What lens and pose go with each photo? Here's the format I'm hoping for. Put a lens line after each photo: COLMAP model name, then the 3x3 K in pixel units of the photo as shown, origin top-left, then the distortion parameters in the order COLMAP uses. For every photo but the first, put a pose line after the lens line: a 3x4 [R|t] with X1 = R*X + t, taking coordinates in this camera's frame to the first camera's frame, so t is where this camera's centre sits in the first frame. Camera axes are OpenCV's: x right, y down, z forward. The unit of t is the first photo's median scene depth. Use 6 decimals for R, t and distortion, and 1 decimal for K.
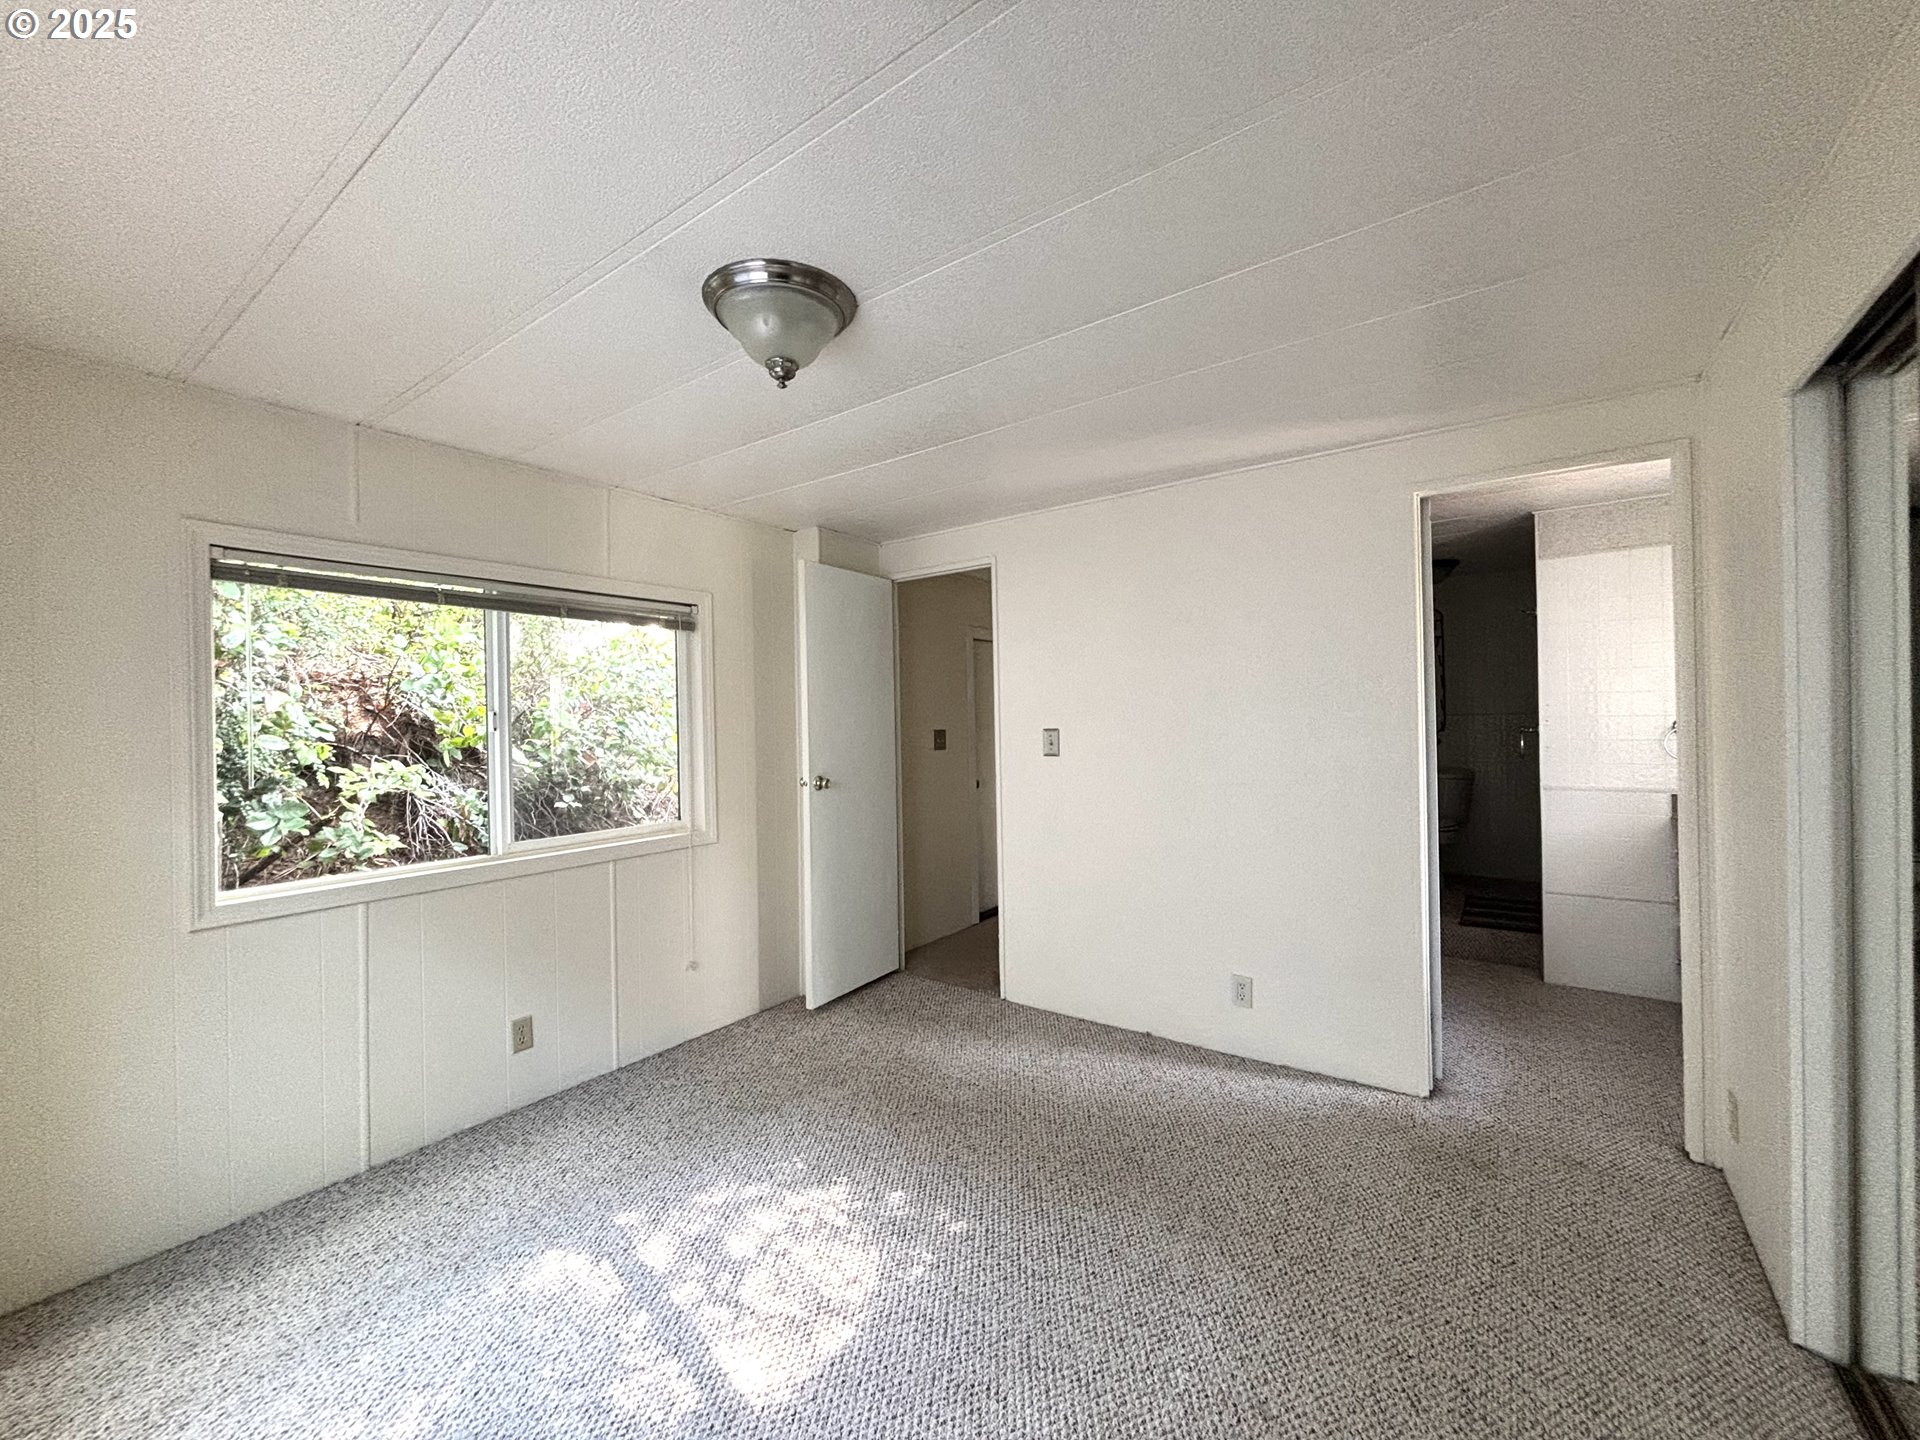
lens RADIAL K [[779.1, 0, 956.6], [0, 779.1, 721.7], [0, 0, 1]] dist [0.003805, 0.001101]
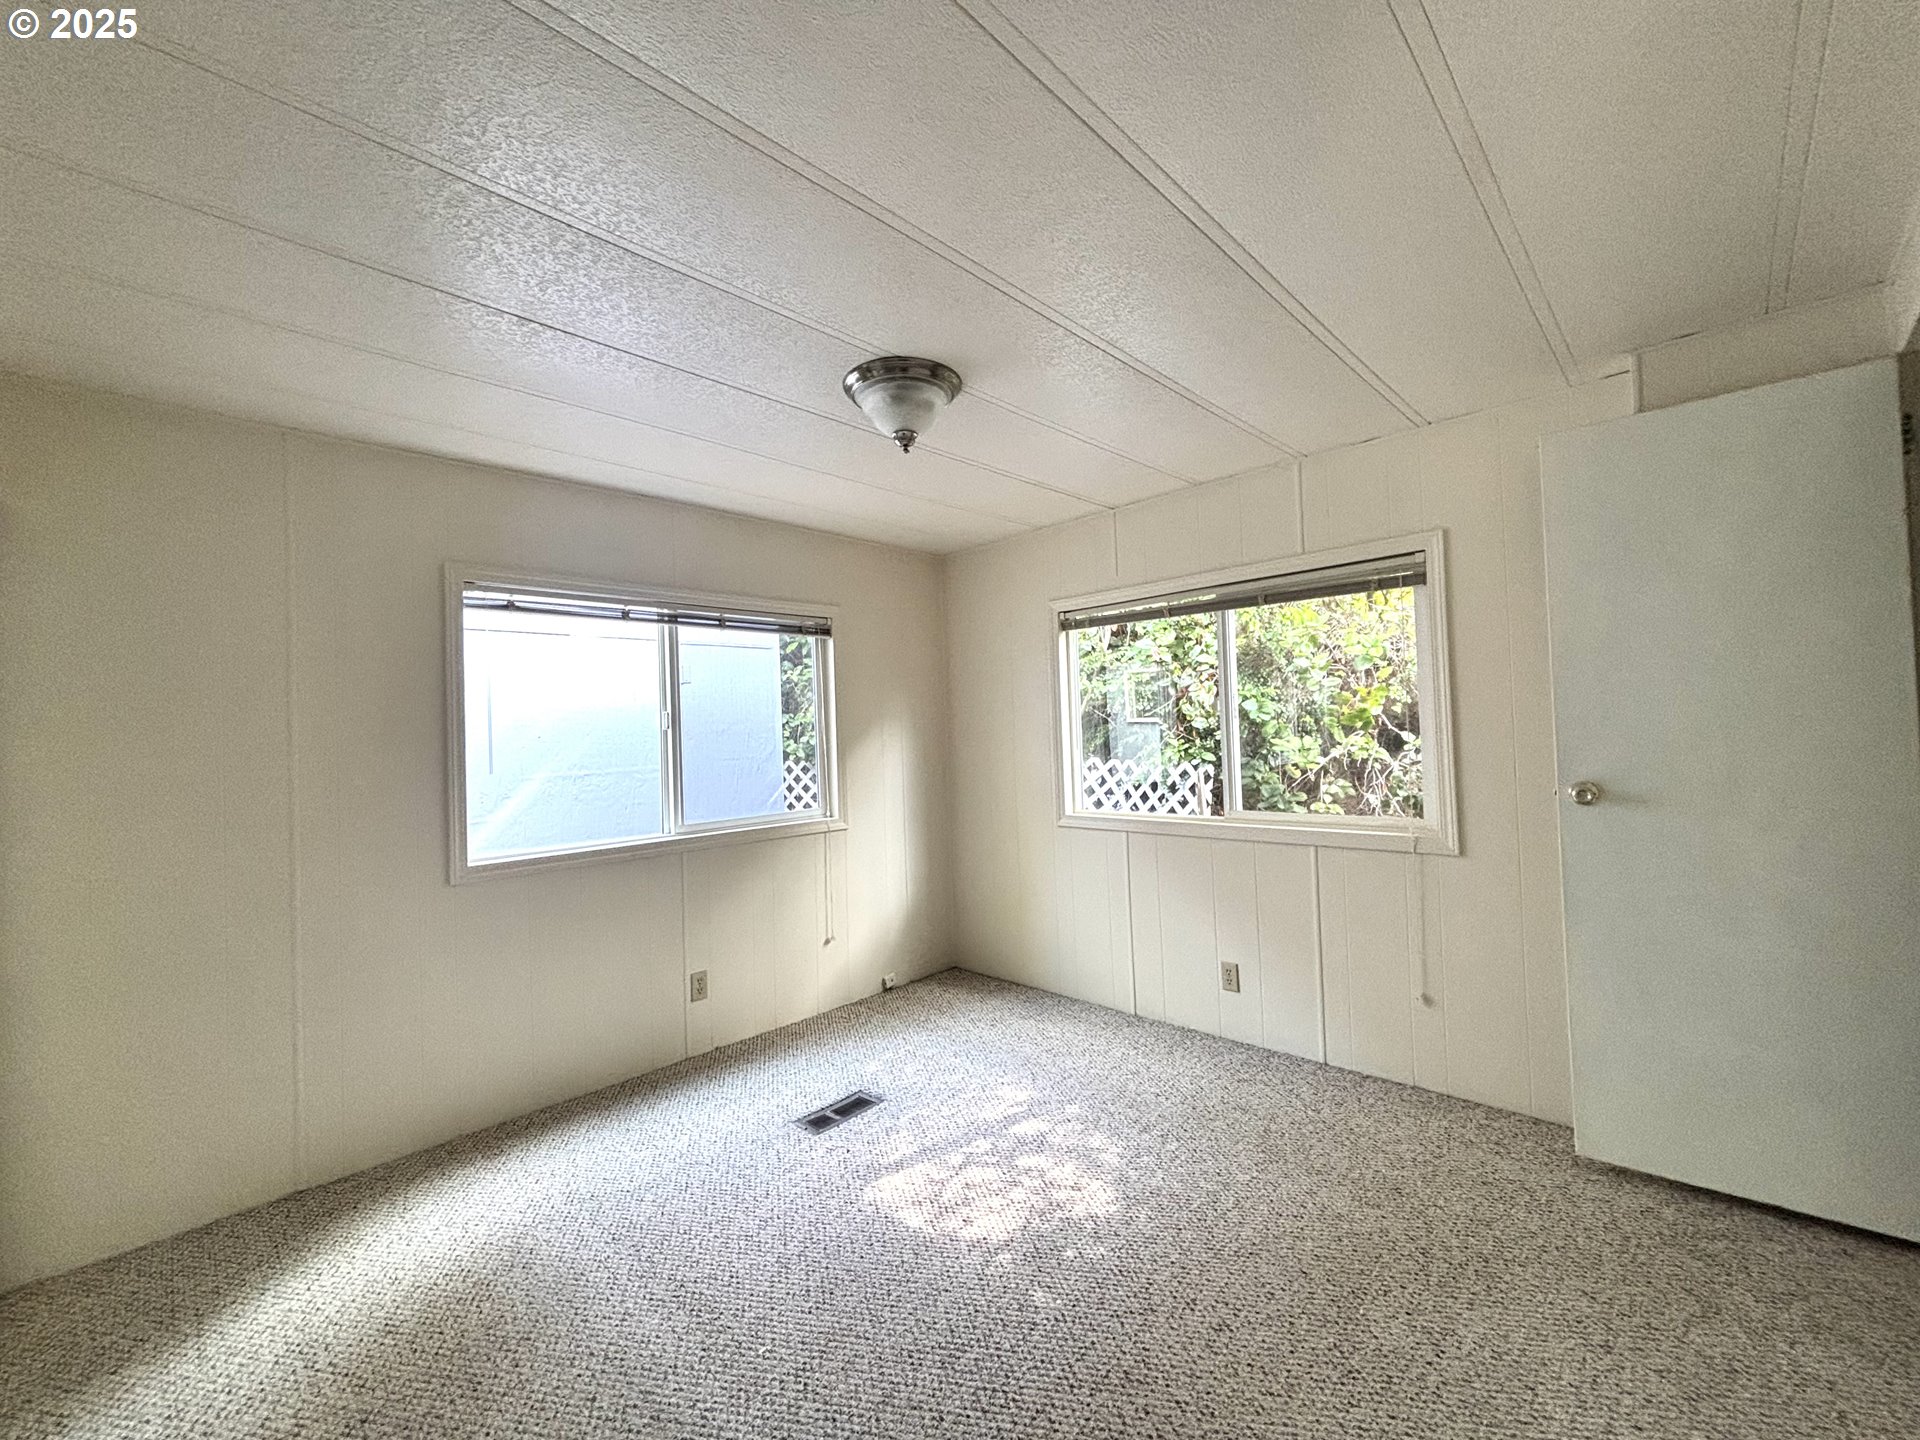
lens RADIAL K [[779.1, 0, 958.1], [0, 779.1, 726.5], [0, 0, 1]] dist [0.003805, 0.001101]
pose [[-0.143414, 0.019224, -0.989476, 0.640505], [0.037668, 0.999193, 0.013954, -0.000004], [0.988946, -0.035270, -0.144022, 0.788304]]
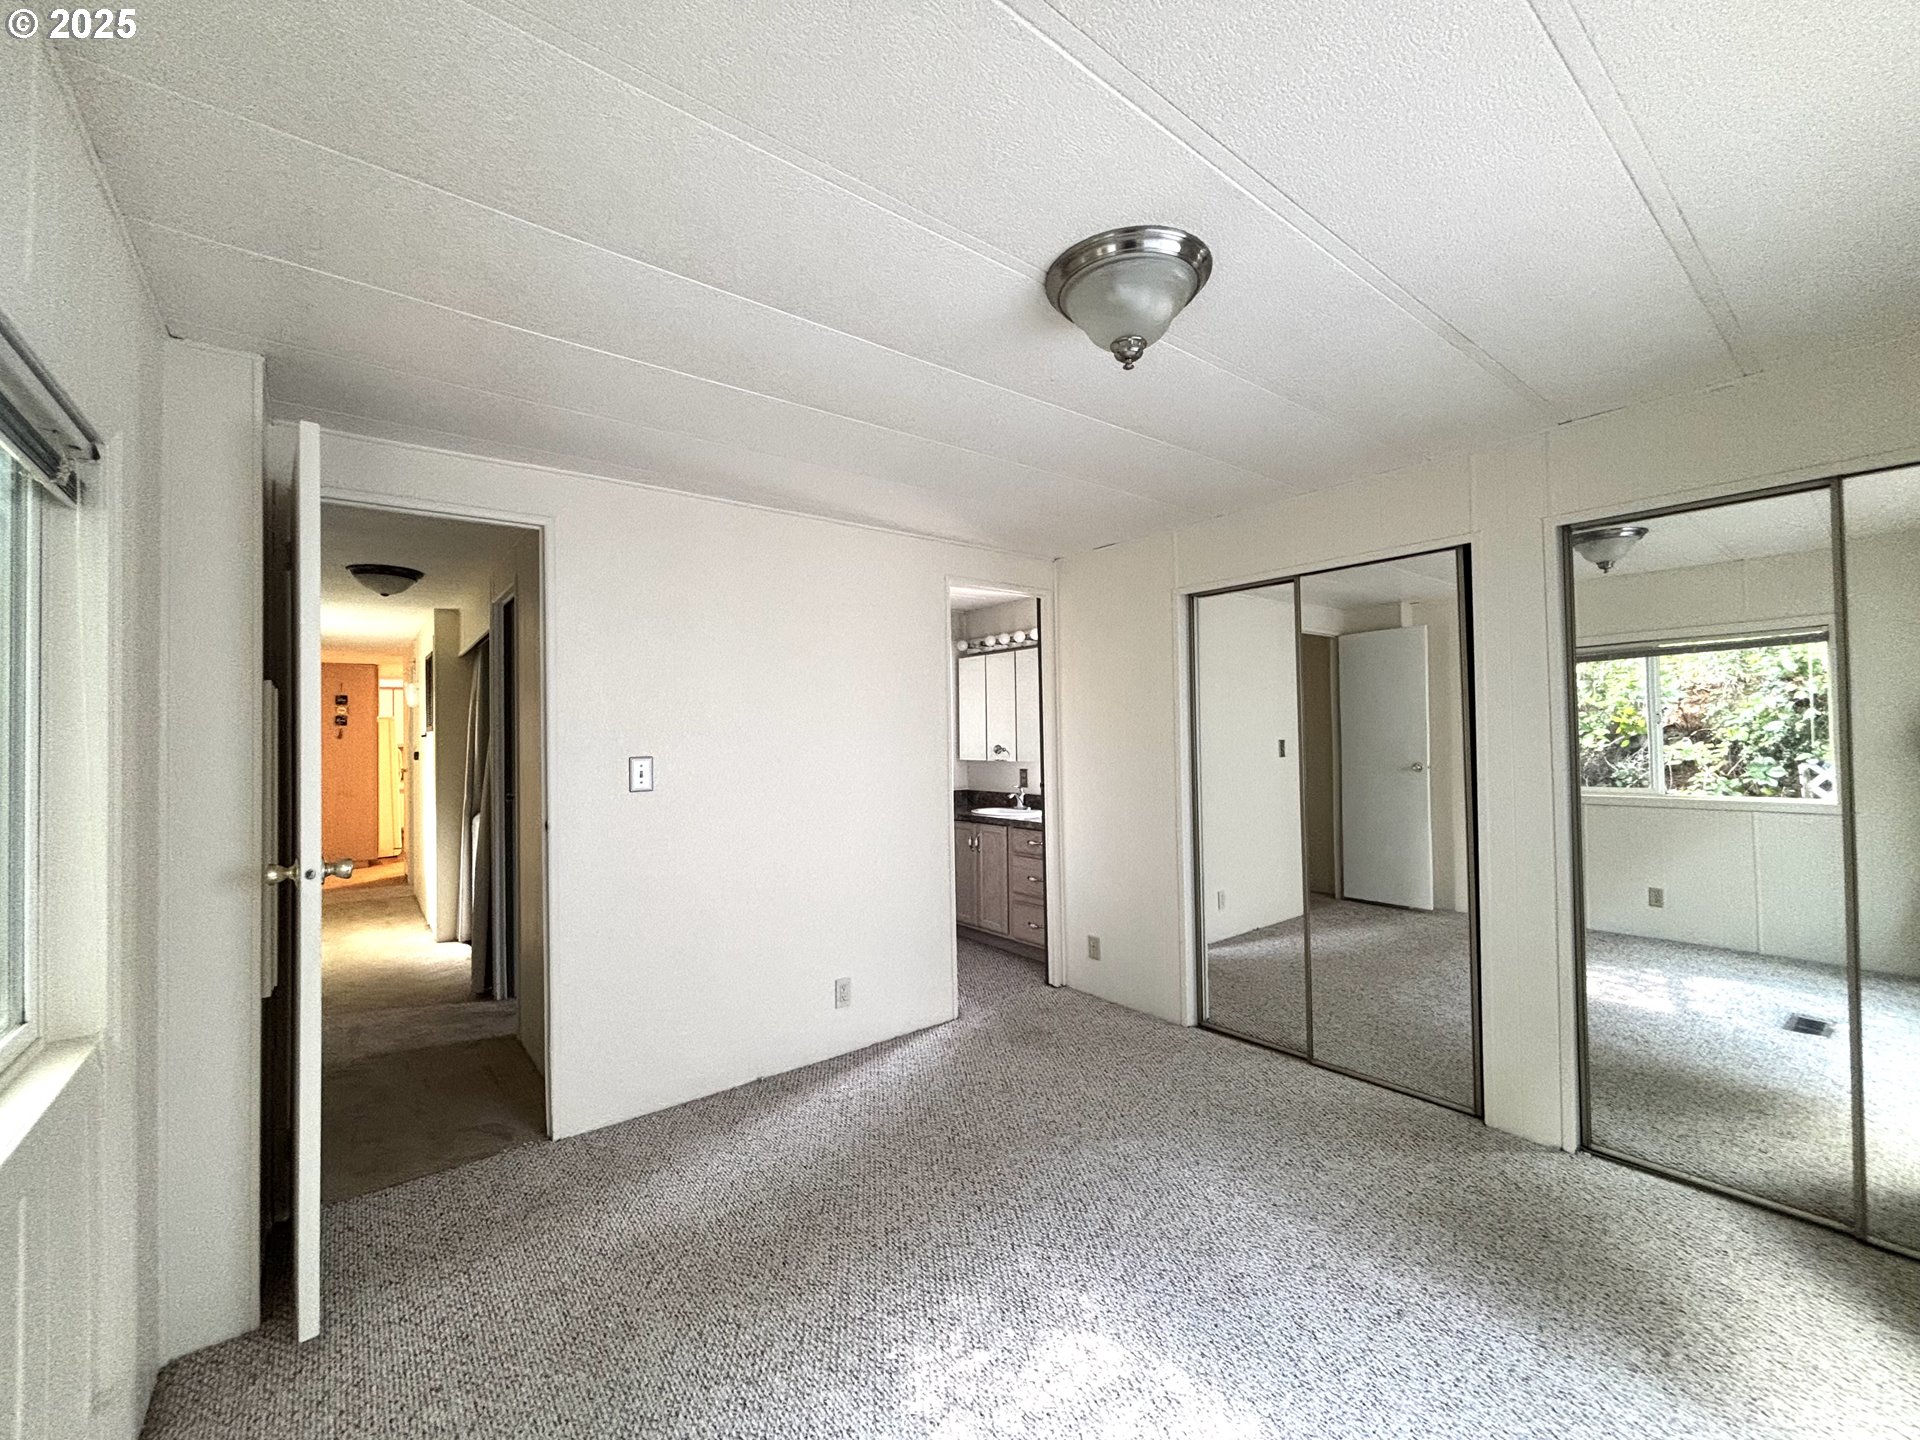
lens RADIAL K [[779.1, 0, 952.0], [0, 779.1, 717.0], [0, 0, 1]] dist [0.003805, 0.001101]
pose [[0.276681, 0.036497, 0.960268, -0.730526], [0.017921, 0.998909, -0.043129, 0.008987], [-0.960795, 0.029142, 0.275725, 0.601059]]
